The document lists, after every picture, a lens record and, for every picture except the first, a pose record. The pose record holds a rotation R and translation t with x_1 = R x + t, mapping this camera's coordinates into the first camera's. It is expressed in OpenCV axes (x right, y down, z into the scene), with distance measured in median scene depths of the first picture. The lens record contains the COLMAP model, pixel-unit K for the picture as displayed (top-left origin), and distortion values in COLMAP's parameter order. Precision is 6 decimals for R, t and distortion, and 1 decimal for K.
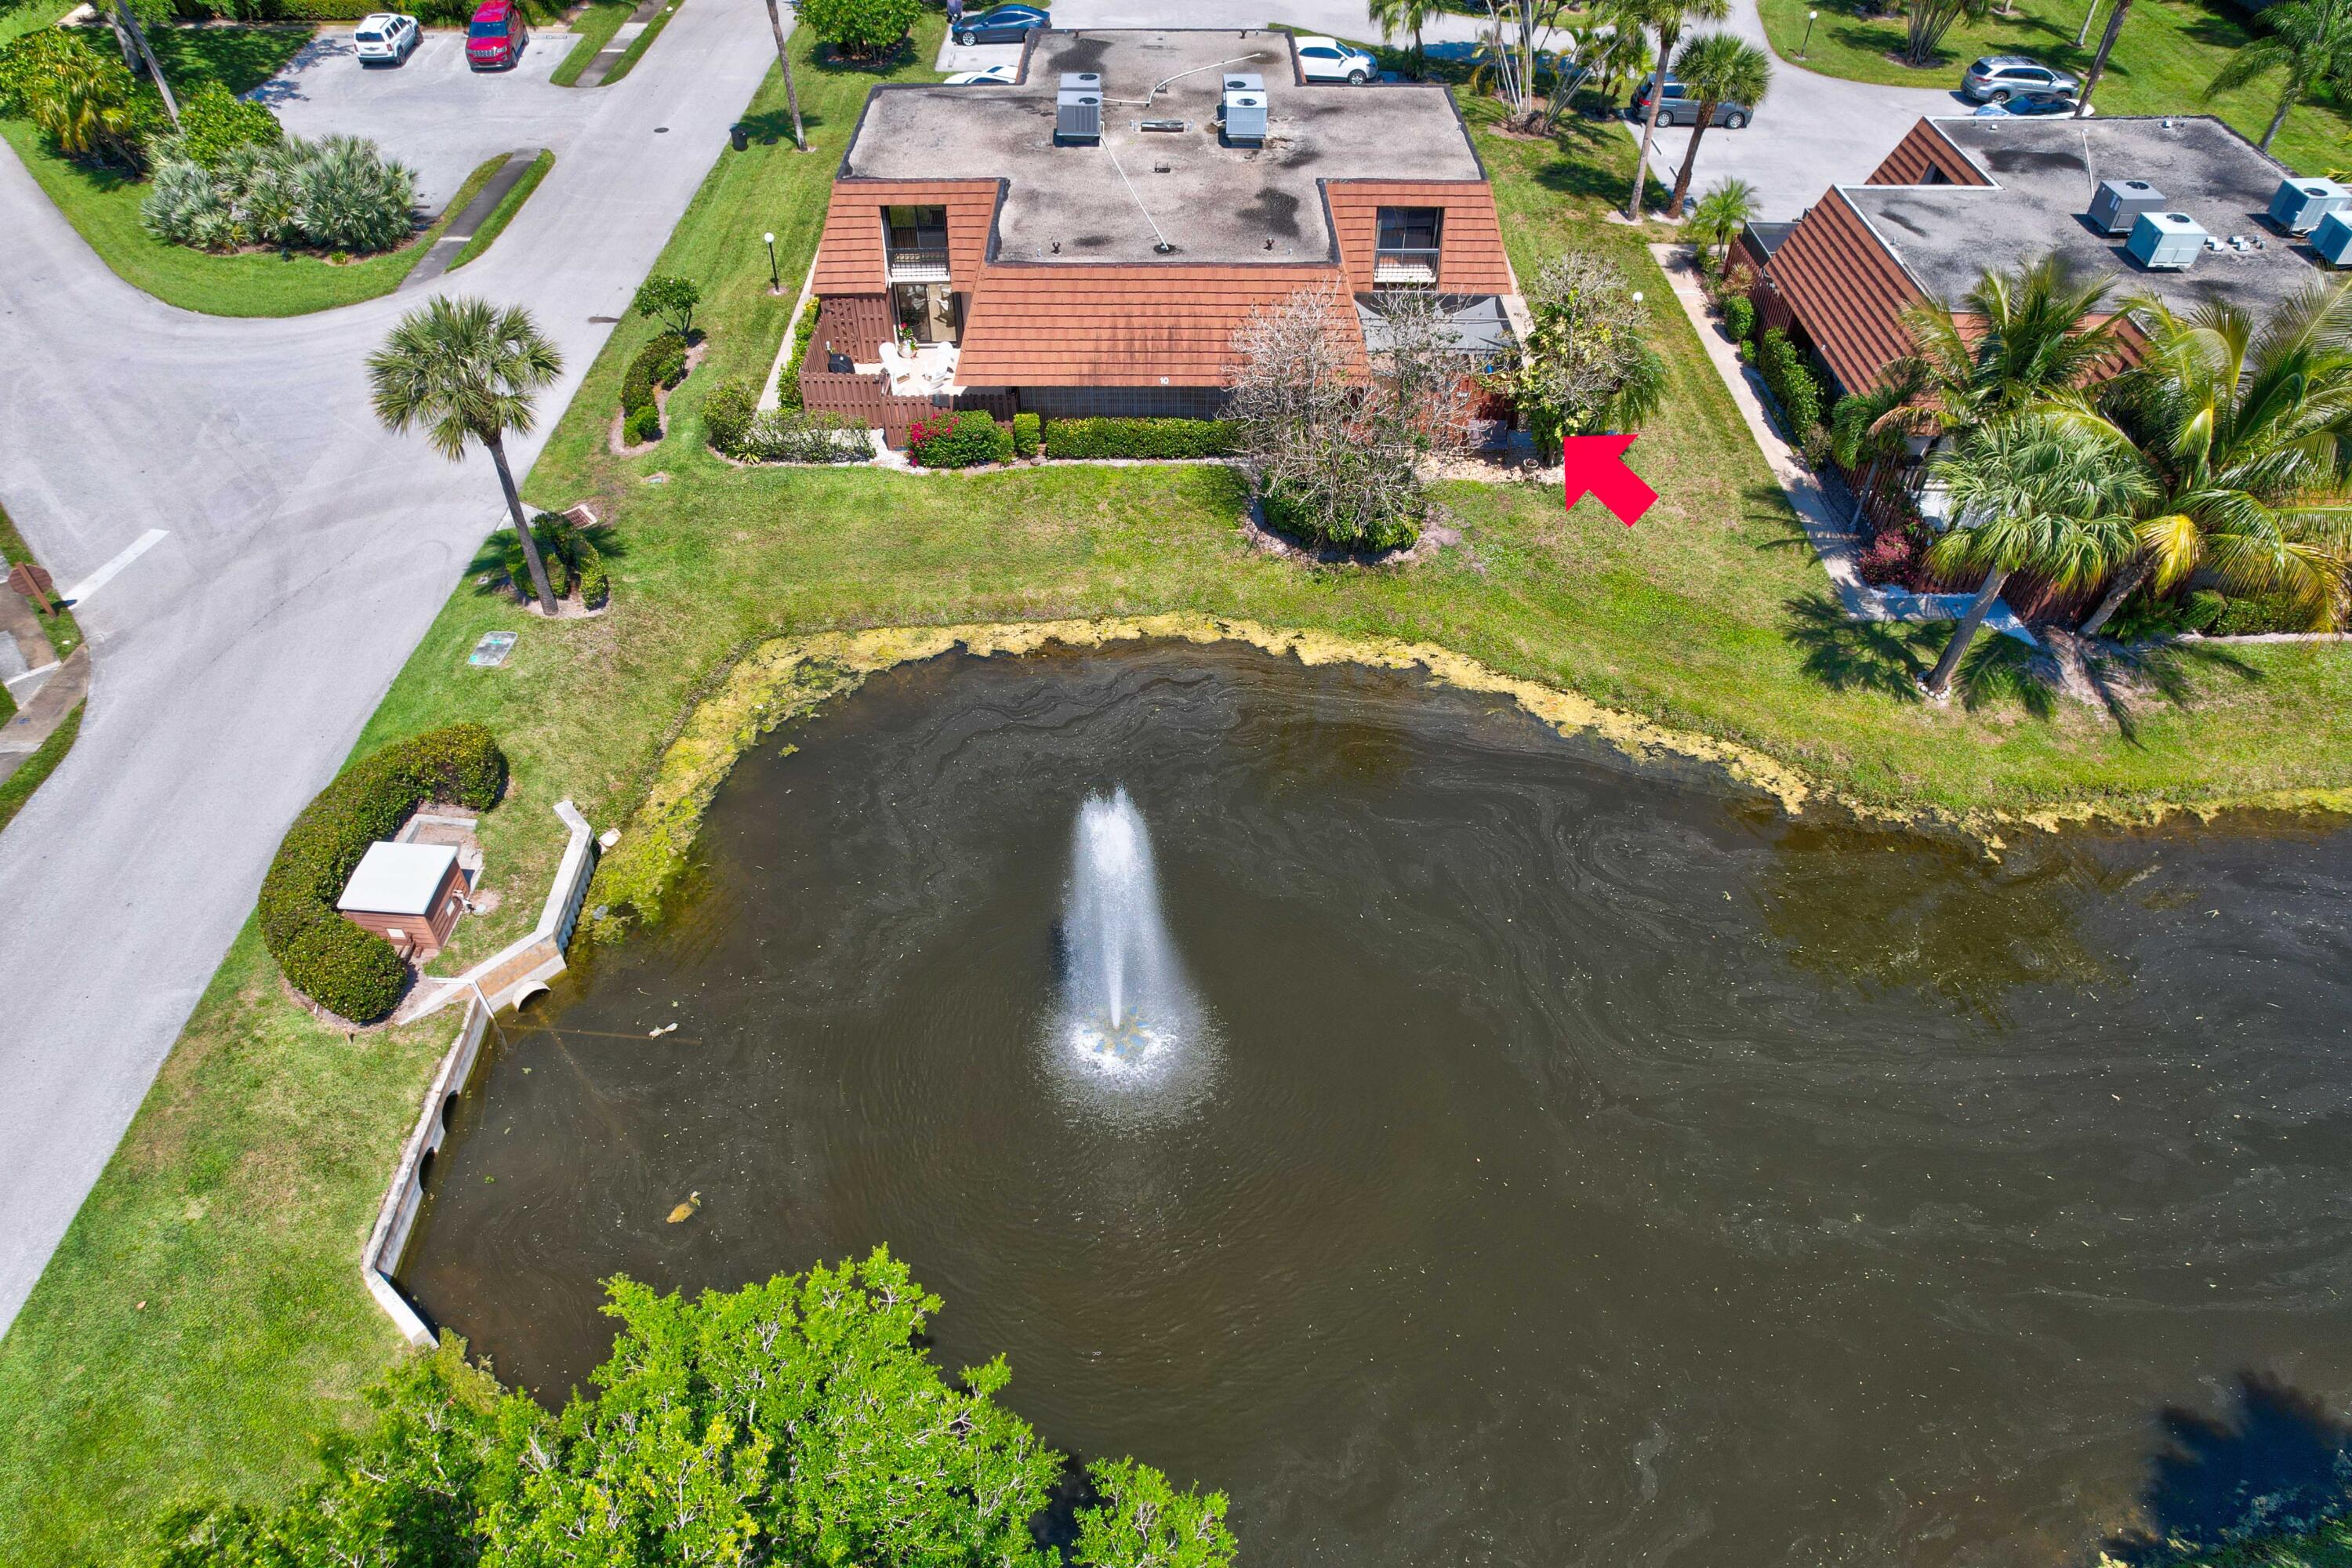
lens RADIAL K [[1501.6, 0, 1177.2], [0, 1501.6, 810.2], [0, 0, 1]] dist [-0.075429, 0.068833]
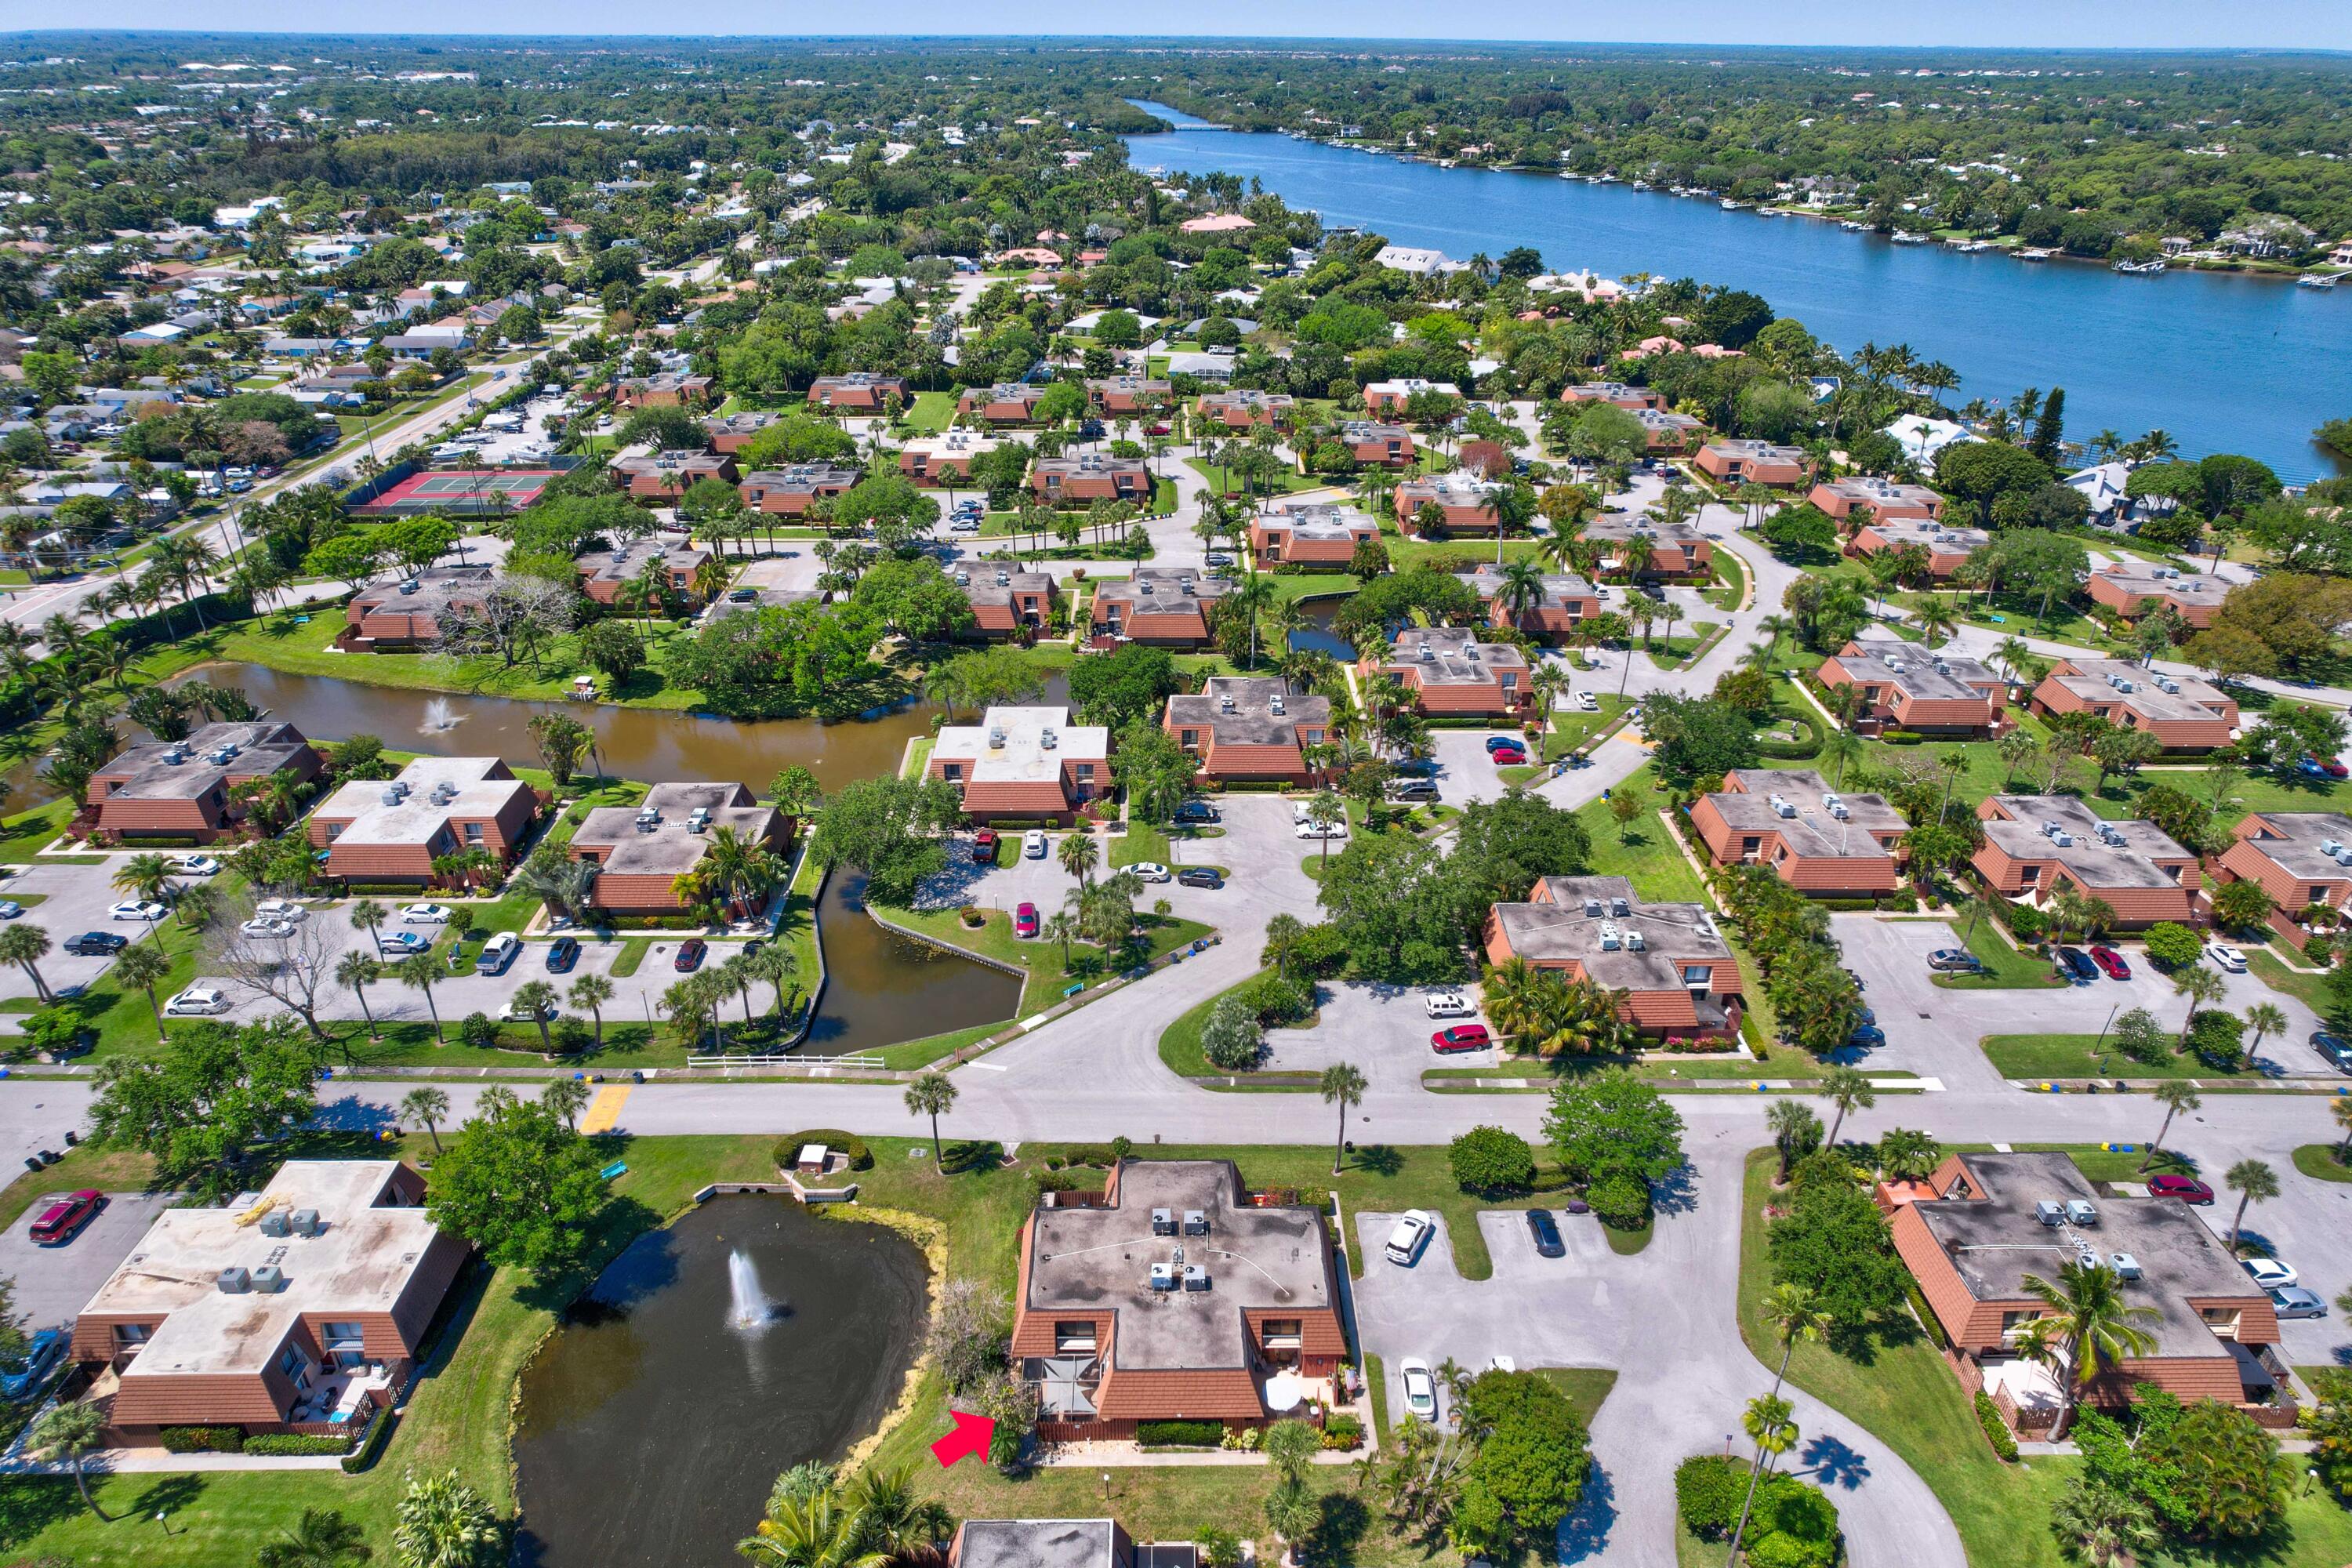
lens RADIAL K [[1513.8, 0, 1177.8], [0, 1513.8, 779.3], [0, 0, 1]] dist [-0.075523, 0.068317]
pose [[0.003659, 0.445802, -0.895124, 1.905495], [-0.706427, 0.634709, 0.313219, -1.849982], [0.707777, 0.631193, 0.317249, -0.140824]]
